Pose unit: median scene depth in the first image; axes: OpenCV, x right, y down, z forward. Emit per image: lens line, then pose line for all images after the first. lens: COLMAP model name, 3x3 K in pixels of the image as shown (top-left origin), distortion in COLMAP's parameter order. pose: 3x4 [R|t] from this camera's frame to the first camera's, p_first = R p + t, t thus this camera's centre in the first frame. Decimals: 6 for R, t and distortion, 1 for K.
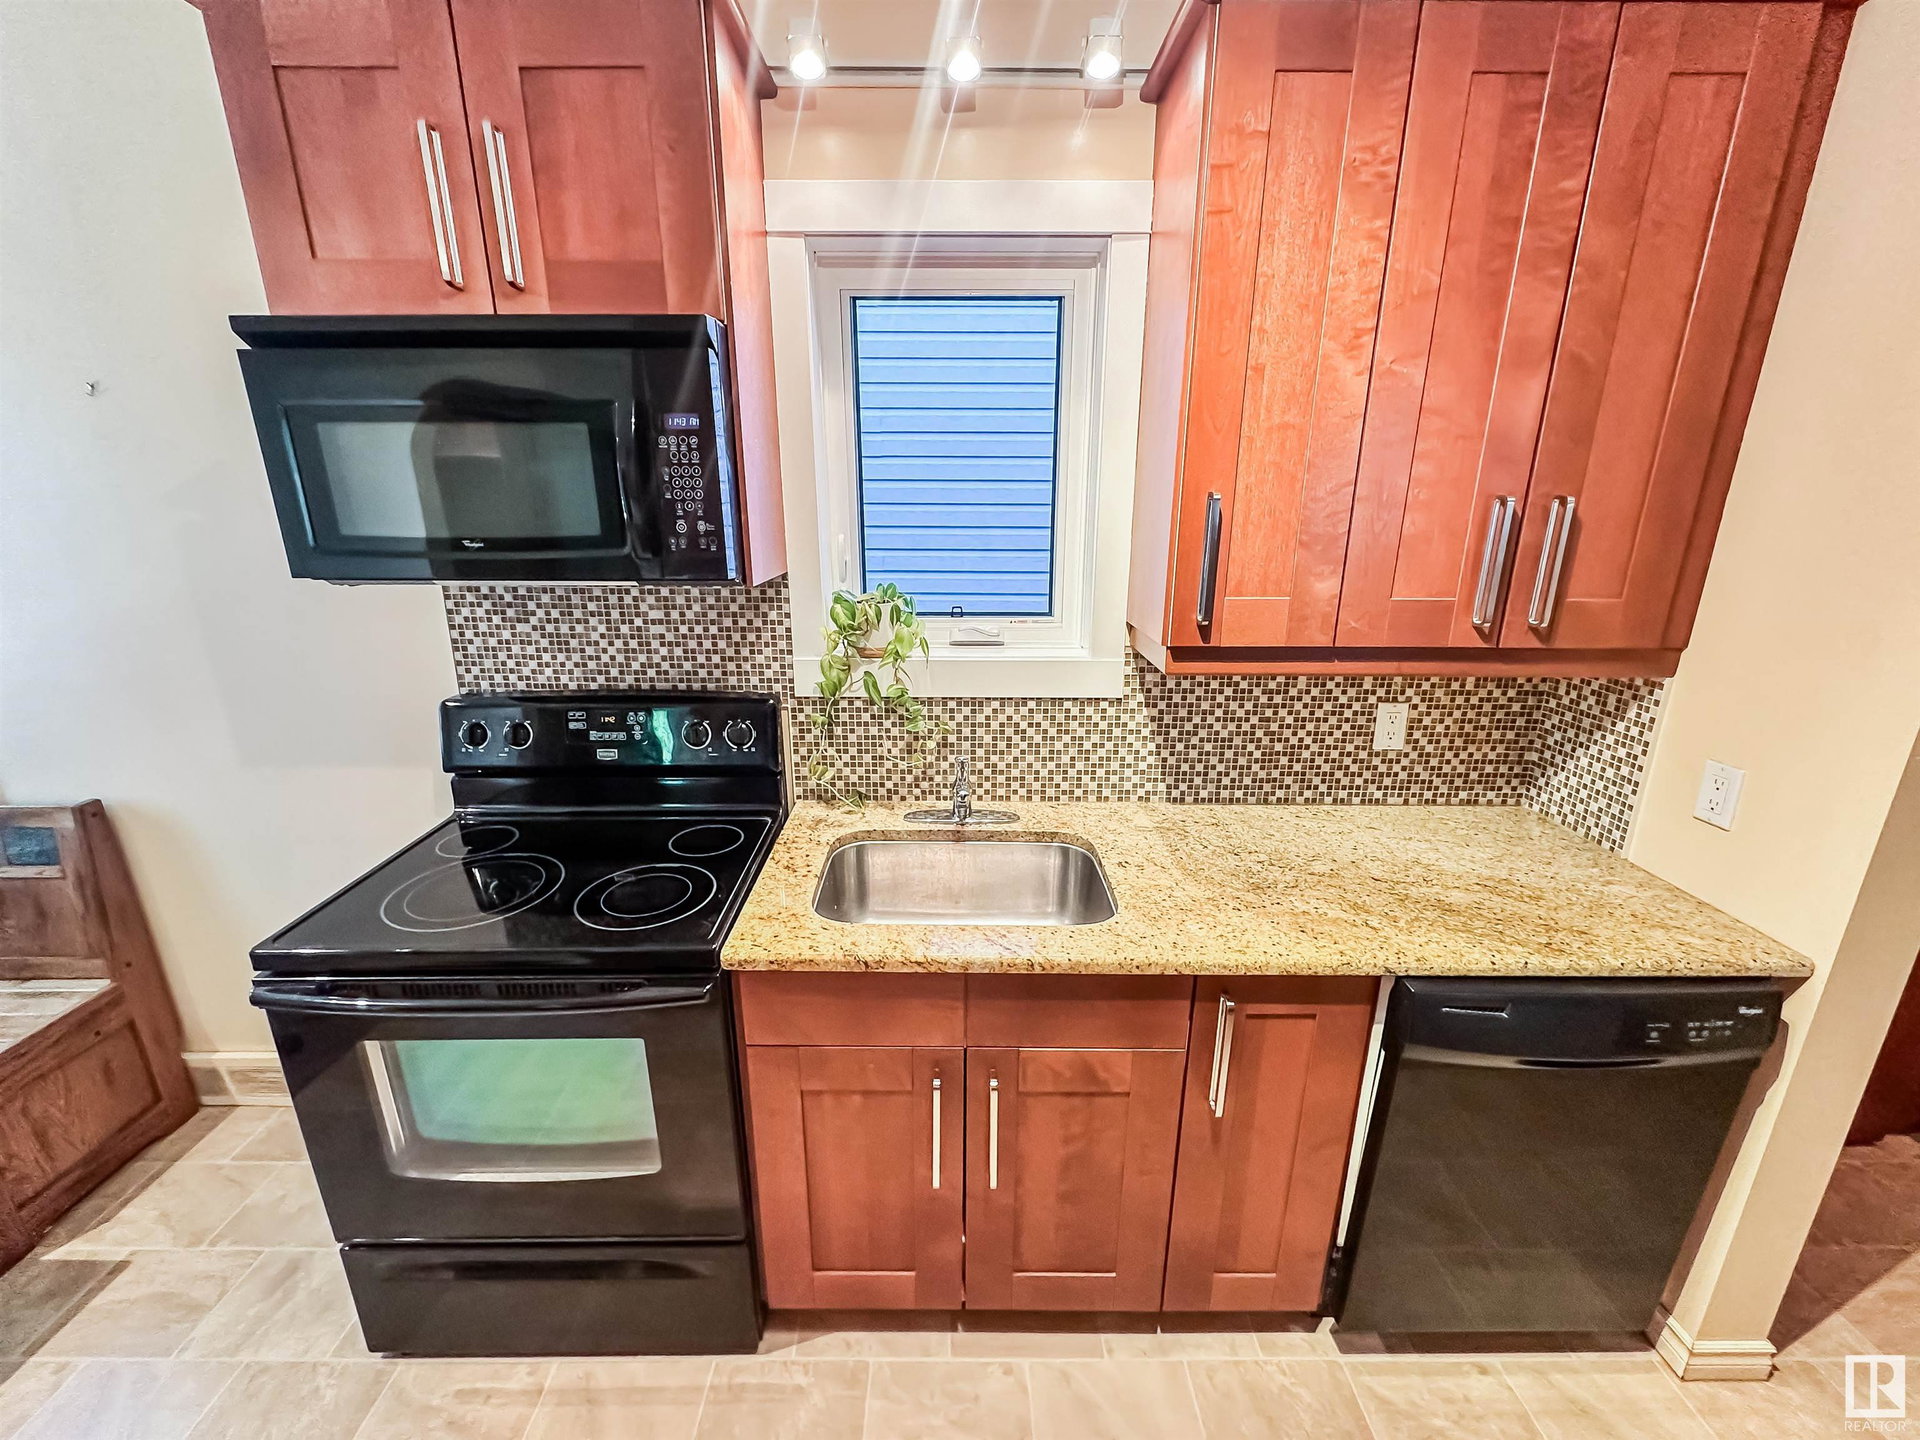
lens RADIAL K [[783.5, 0, 947.2], [0, 783.5, 724.9], [0, 0, 1]] dist [-0.009005, 0.000124]
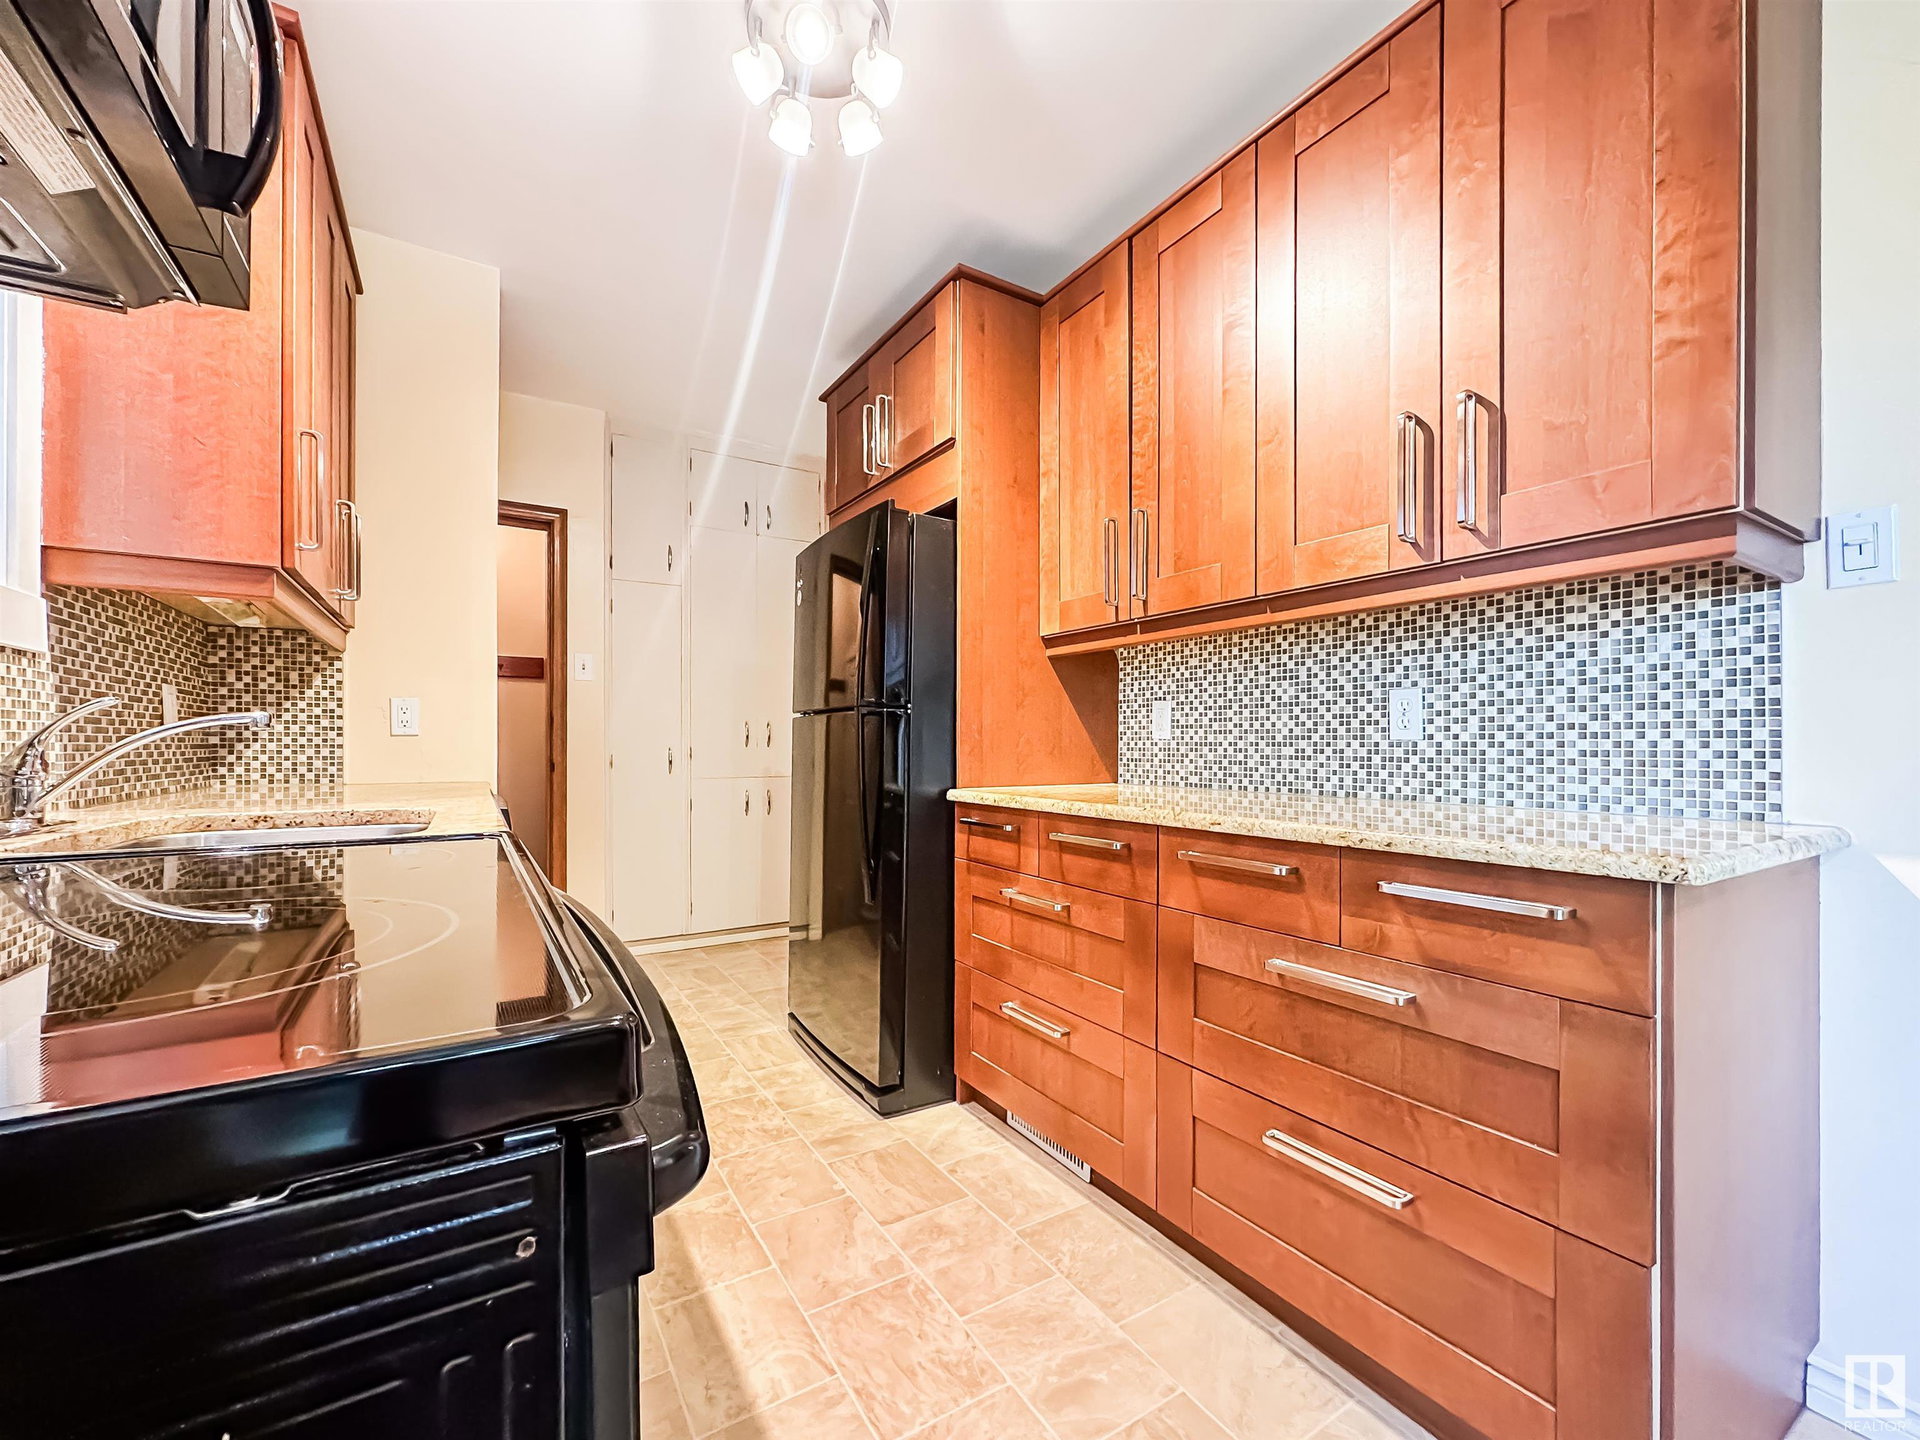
lens RADIAL K [[783.5, 0, 962.0], [0, 783.5, 735.9], [0, 0, 1]] dist [-0.009005, 0.000124]
pose [[-0.532687, 0.005066, 0.846297, -0.881880], [0.239758, 0.959918, 0.145165, 0.145734], [-0.811641, 0.280234, -0.512550, 0.757757]]
